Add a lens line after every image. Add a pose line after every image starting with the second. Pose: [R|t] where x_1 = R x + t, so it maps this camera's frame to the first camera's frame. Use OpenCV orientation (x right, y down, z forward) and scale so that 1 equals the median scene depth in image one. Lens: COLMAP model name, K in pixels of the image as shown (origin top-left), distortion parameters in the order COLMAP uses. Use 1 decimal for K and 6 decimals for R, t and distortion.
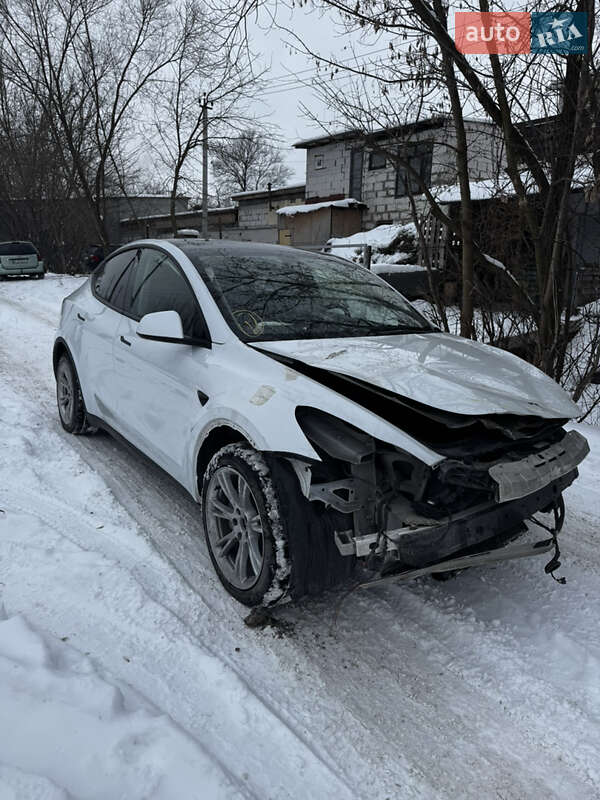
lens RADIAL K [[532.7, 0, 300.0], [0, 532.7, 400.0], [0, 0, 1]] dist [0.064350, -0.068090]
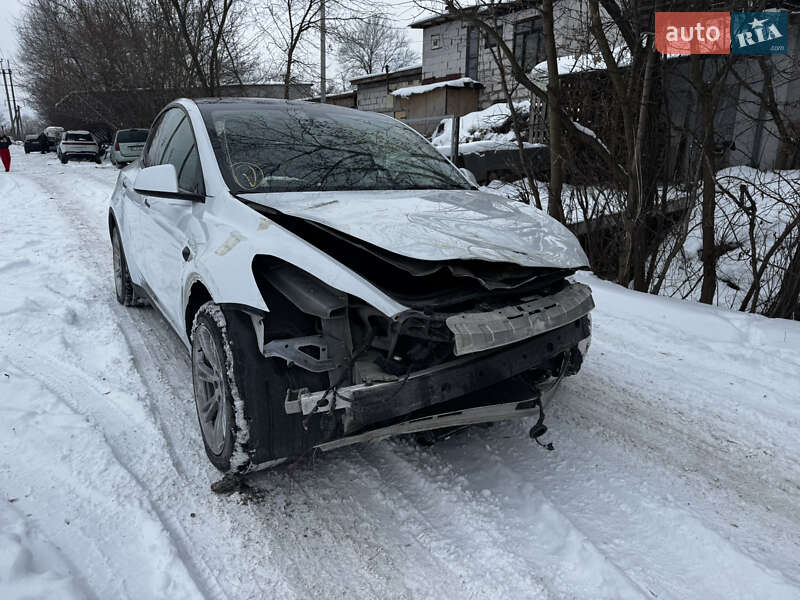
lens RADIAL K [[532.7, 0, 400.0], [0, 532.7, 300.0], [0, 0, 1]] dist [0.064350, -0.068090]
pose [[0.998383, -0.001575, -0.056825, 0.270535], [0.002809, 0.999762, 0.021637, 0.064568], [0.056777, -0.021762, 0.998150, 0.086360]]
